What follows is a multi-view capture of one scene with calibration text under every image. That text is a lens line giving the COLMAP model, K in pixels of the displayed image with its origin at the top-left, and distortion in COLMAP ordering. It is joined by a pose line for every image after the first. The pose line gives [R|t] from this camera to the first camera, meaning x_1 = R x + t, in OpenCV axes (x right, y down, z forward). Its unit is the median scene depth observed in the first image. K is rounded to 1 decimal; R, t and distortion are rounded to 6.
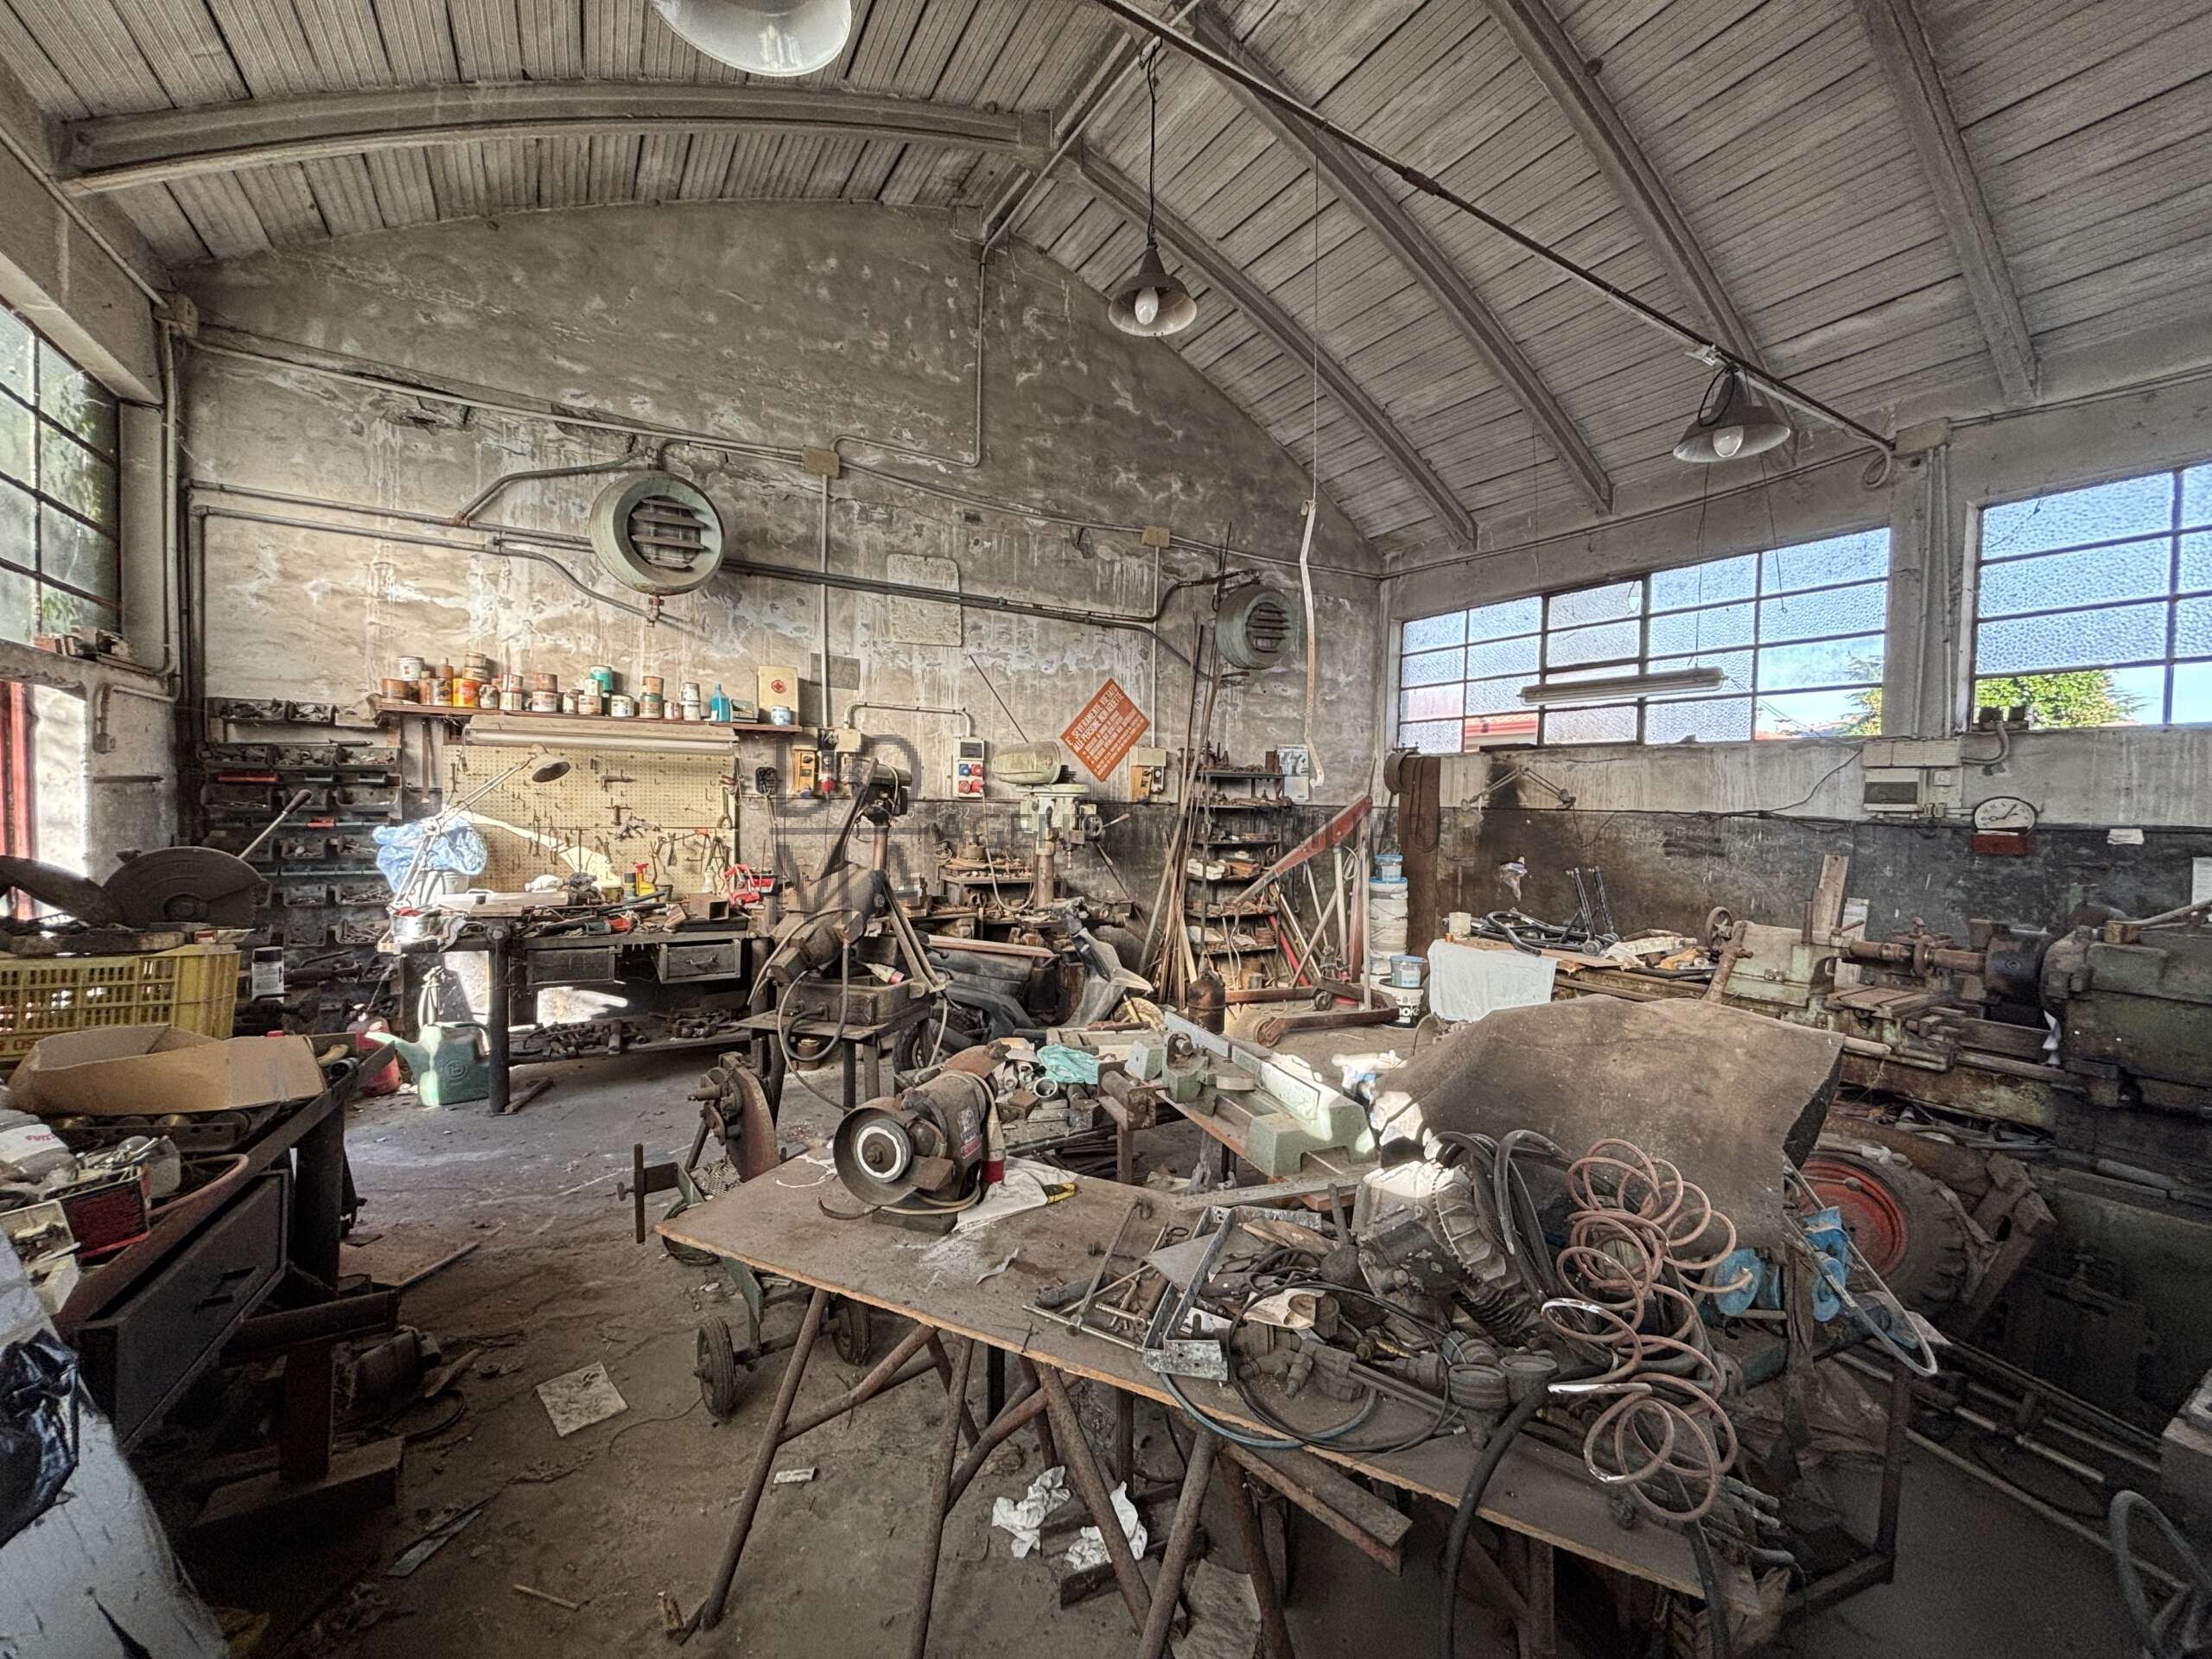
lens RADIAL K [[876.5, 0, 1116.1], [0, 876.5, 823.6], [0, 0, 1]] dist [-0.000234, -0.002926]
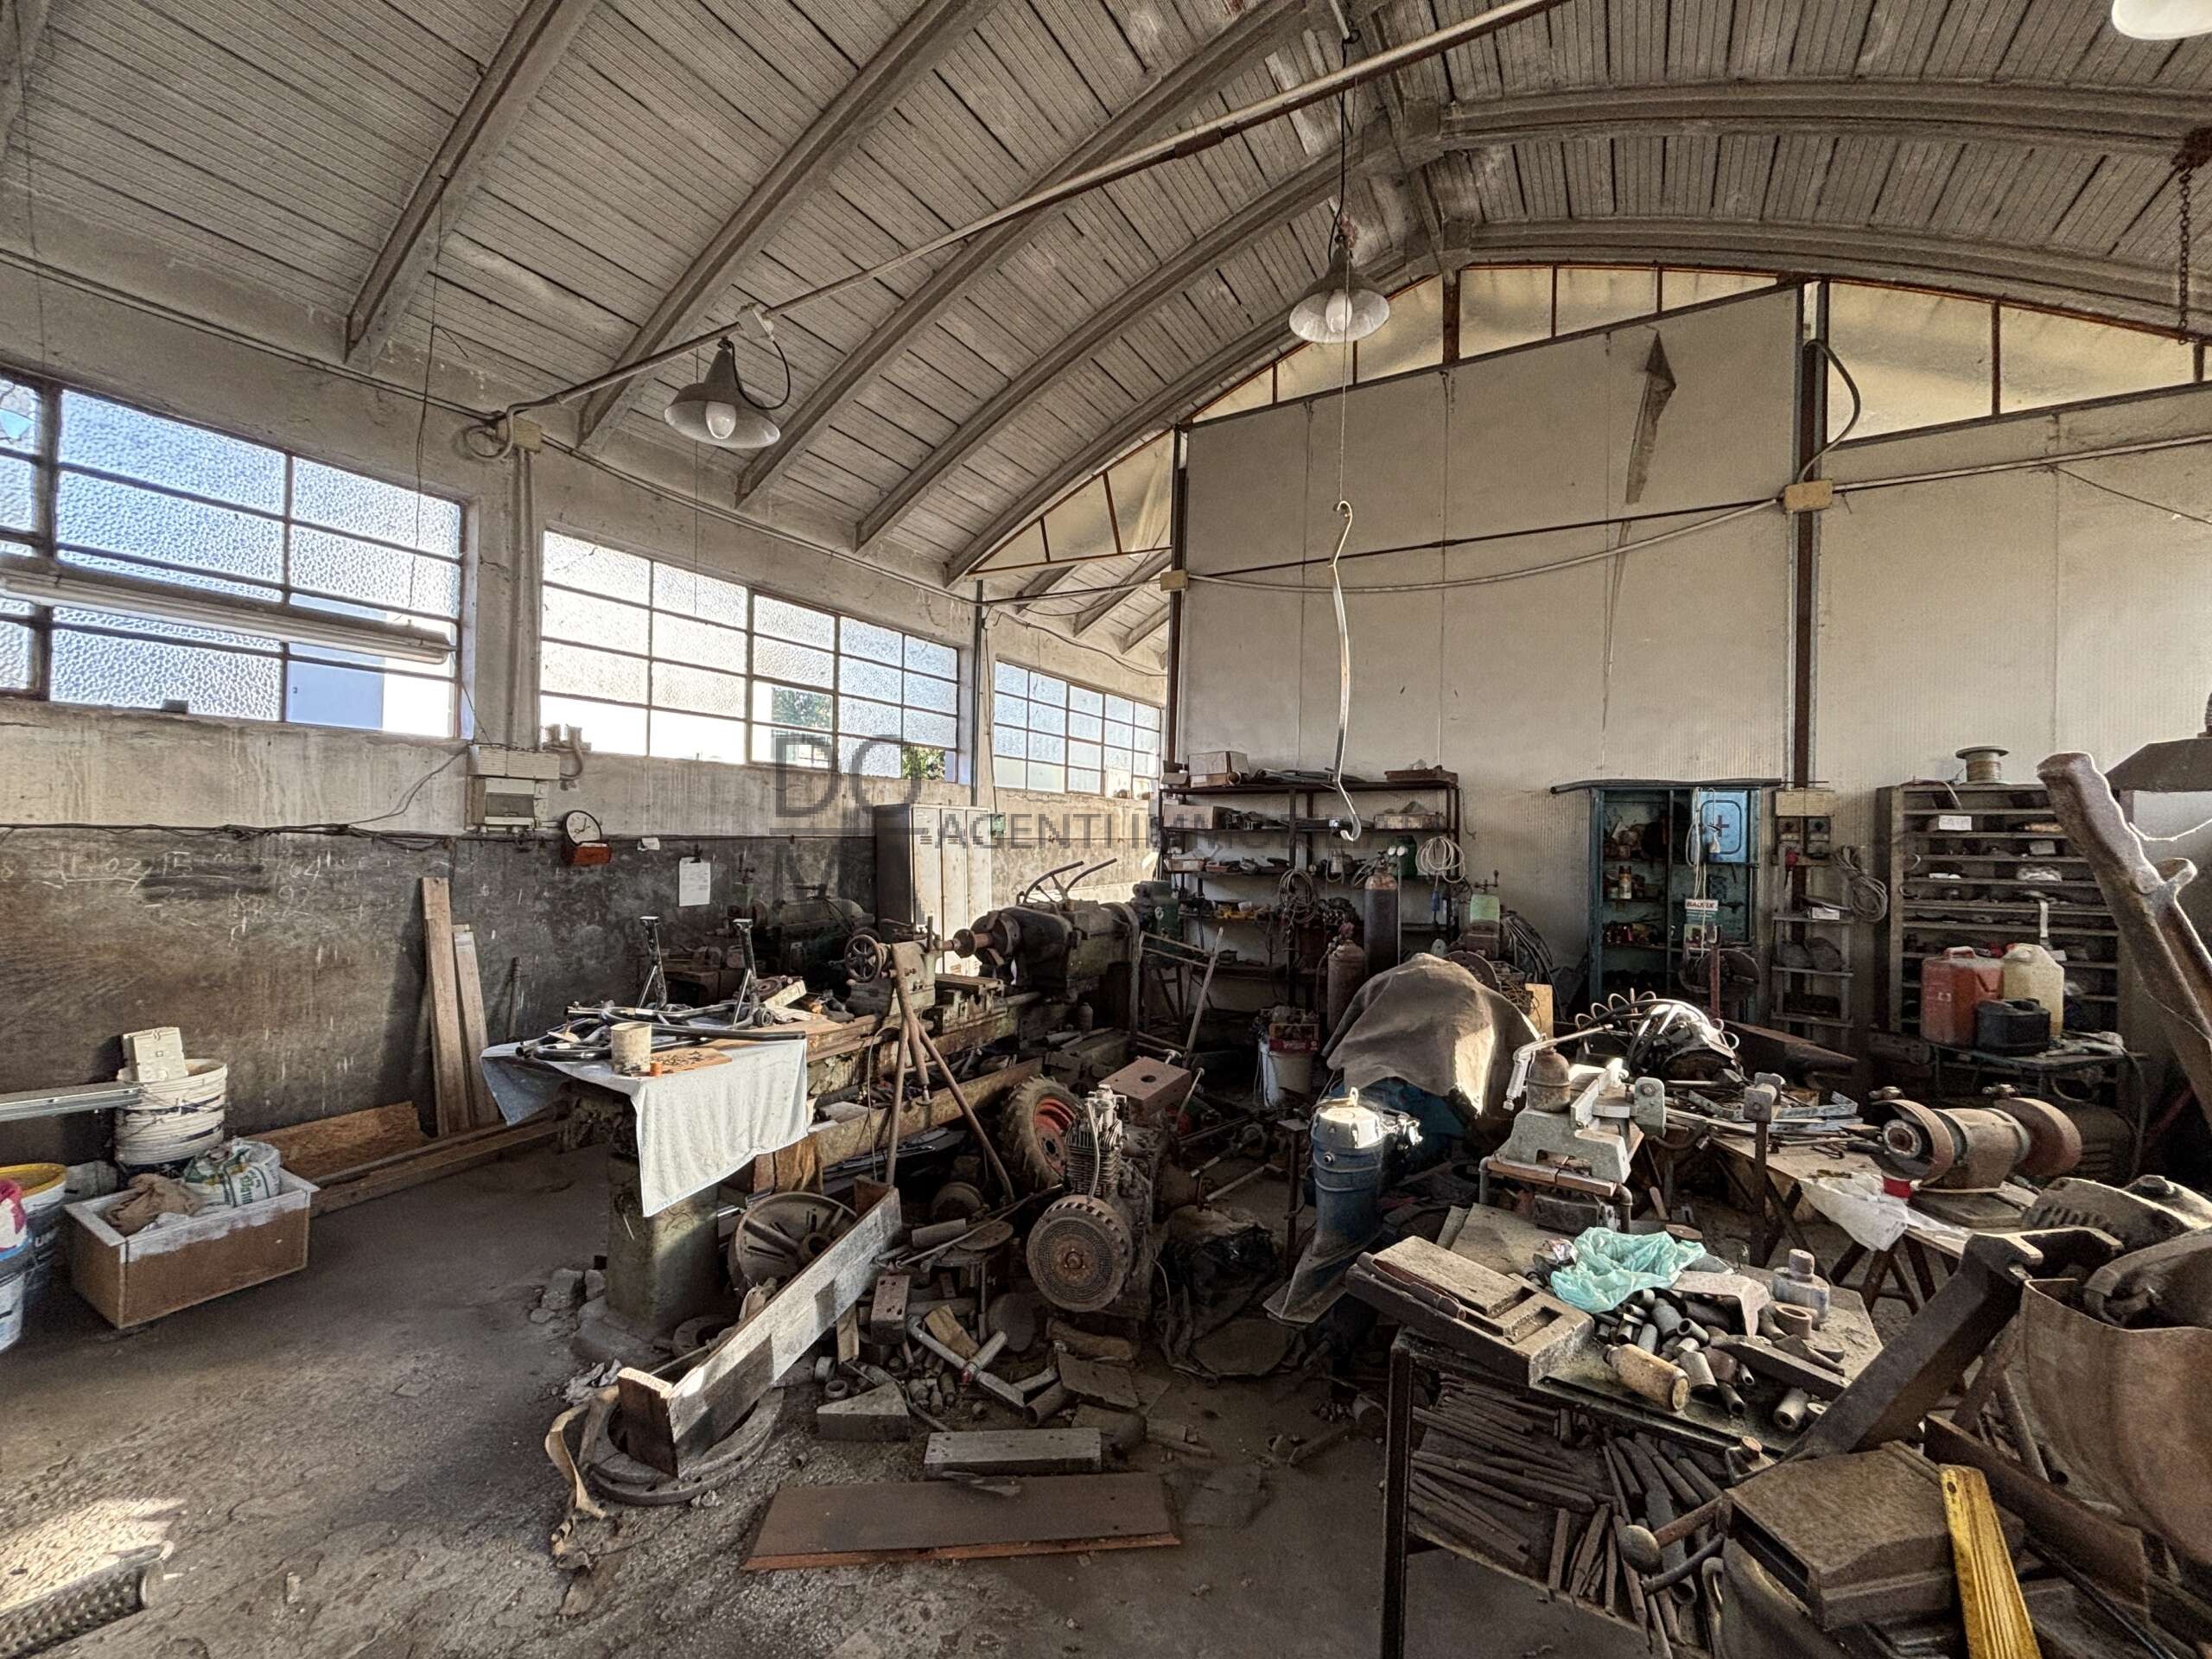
lens RADIAL K [[876.5, 0, 1116.1], [0, 876.5, 823.6], [0, 0, 1]] dist [-0.000234, -0.002926]
pose [[-0.475190, -0.022173, 0.879604, -0.172697], [-0.008075, 0.999750, 0.020840, -0.029648], [-0.879846, 0.002801, -0.475250, 0.646906]]
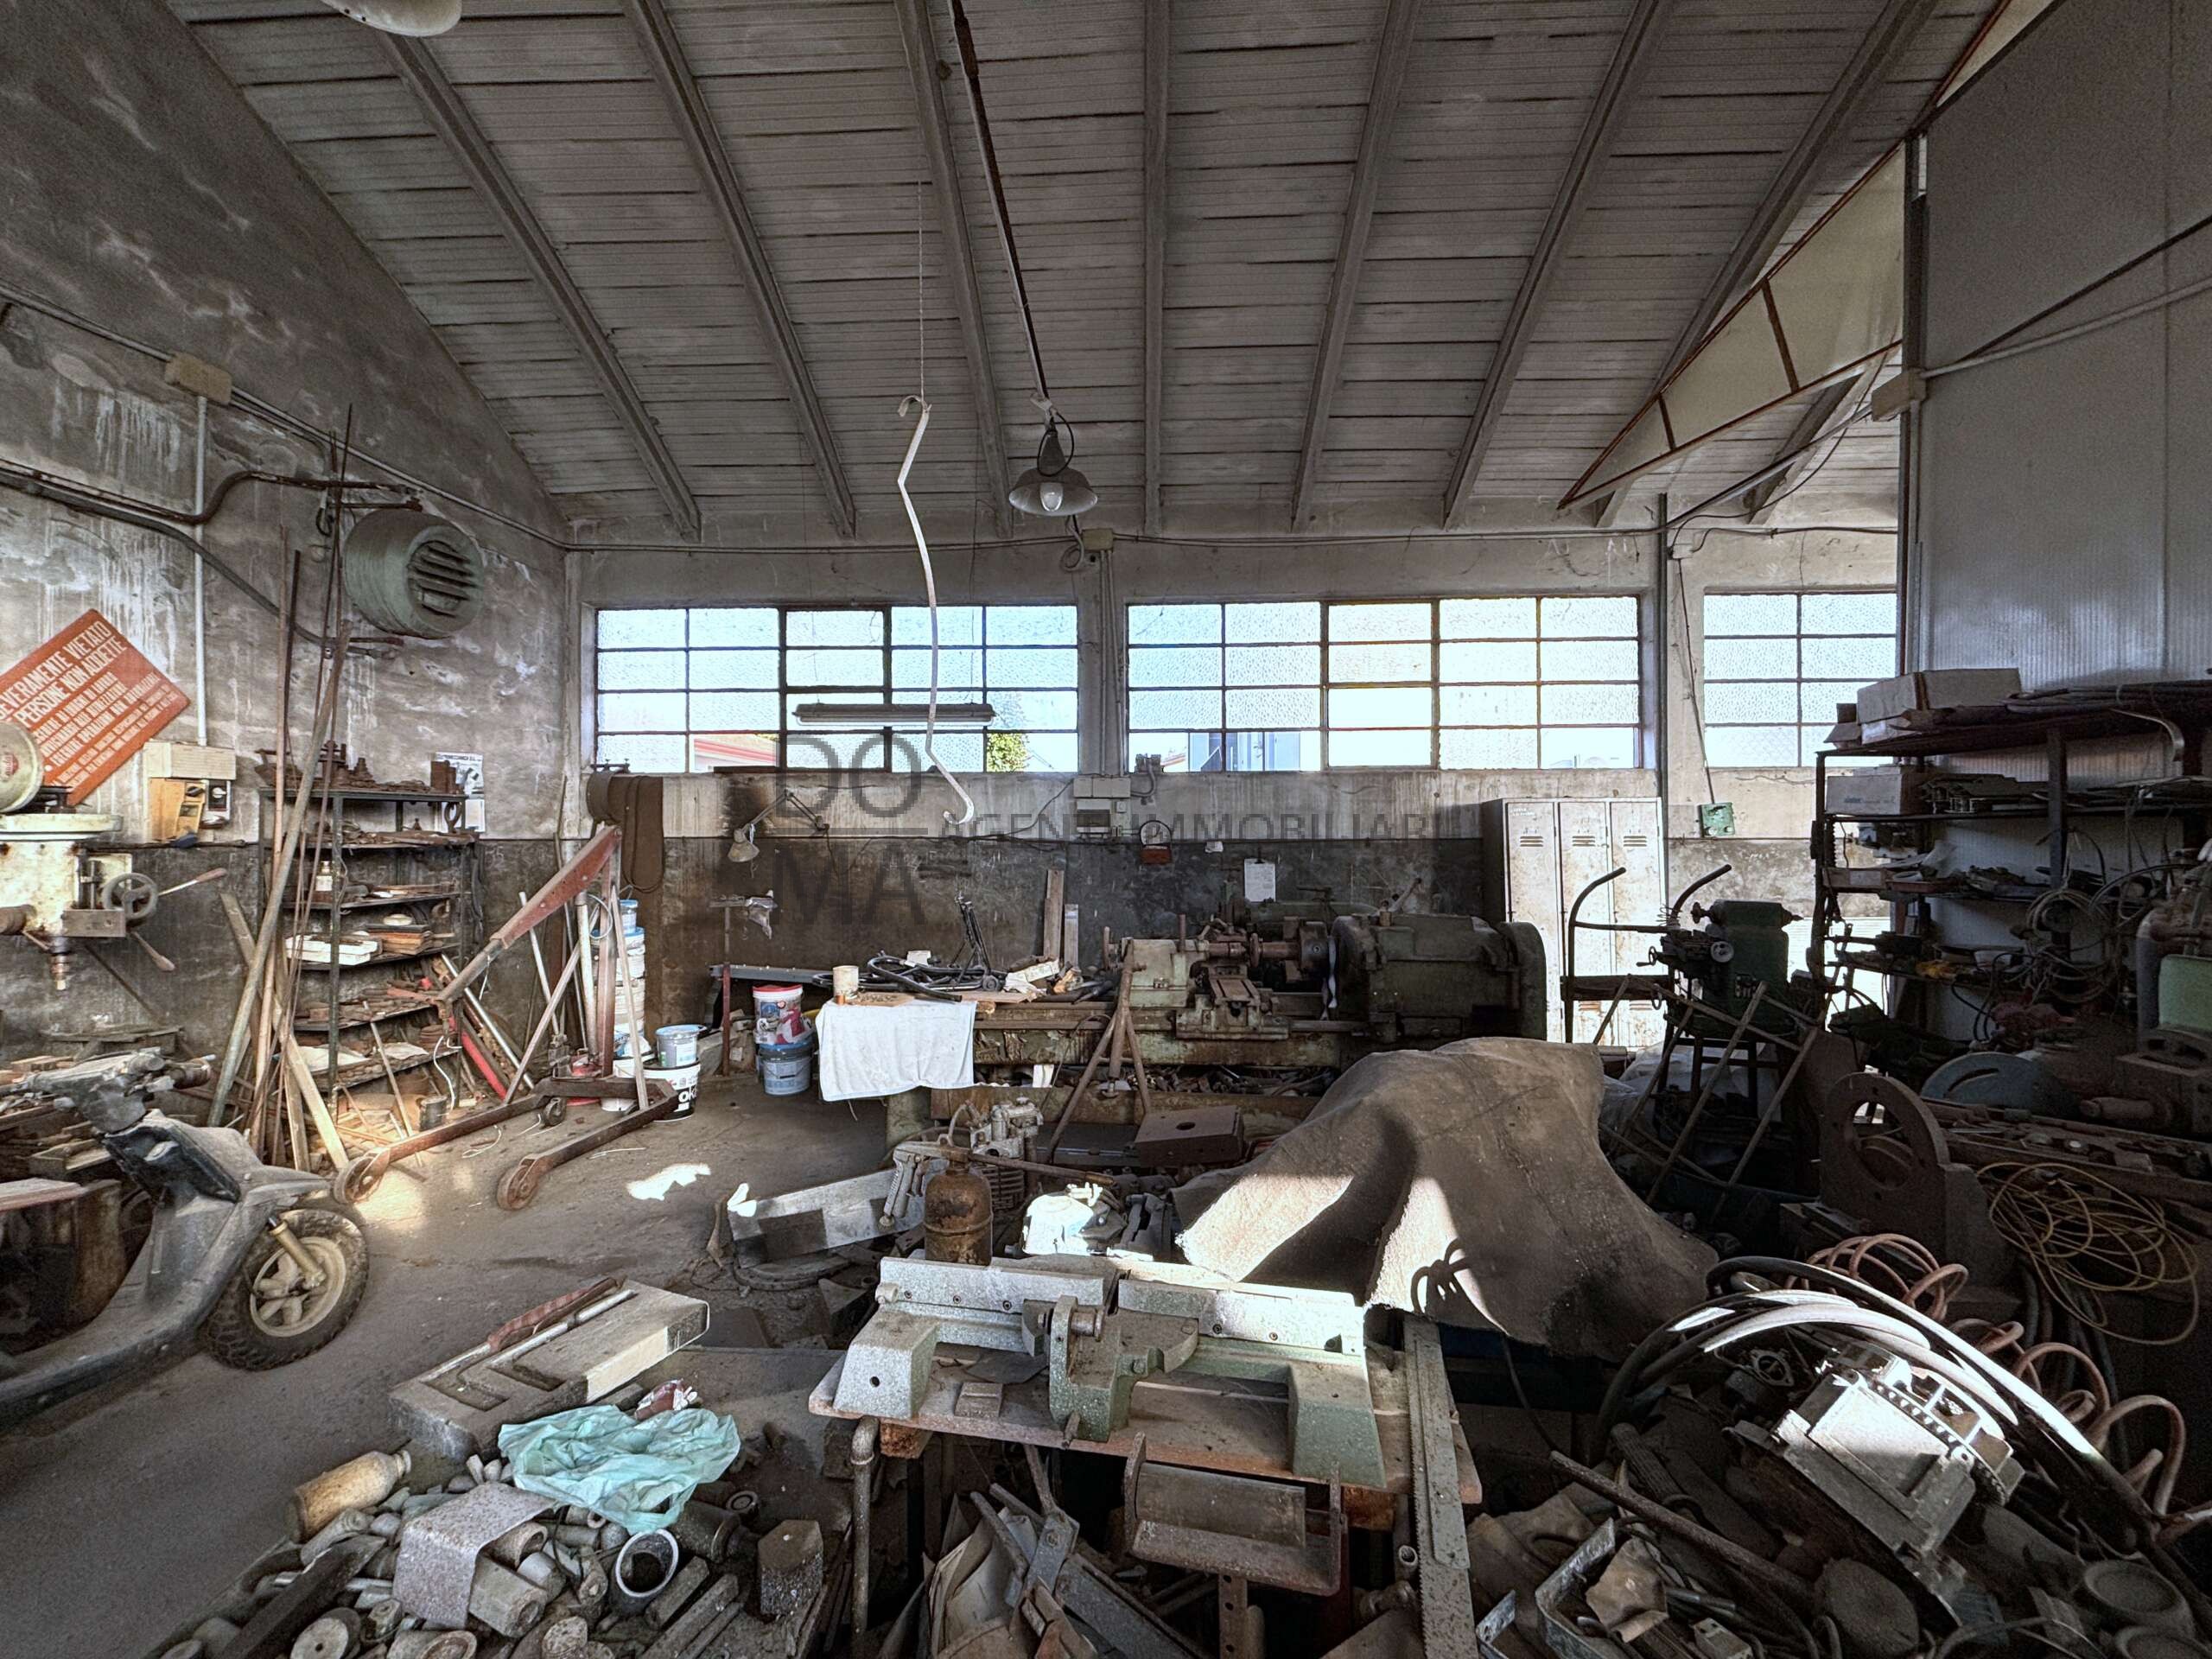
lens RADIAL K [[876.5, 0, 1116.1], [0, 876.5, 823.6], [0, 0, 1]] dist [-0.000234, -0.002926]
pose [[0.558179, -0.013489, 0.829611, -0.098363], [0.035620, 0.999336, -0.007717, -0.011795], [-0.828956, 0.033858, 0.558288, 0.202576]]
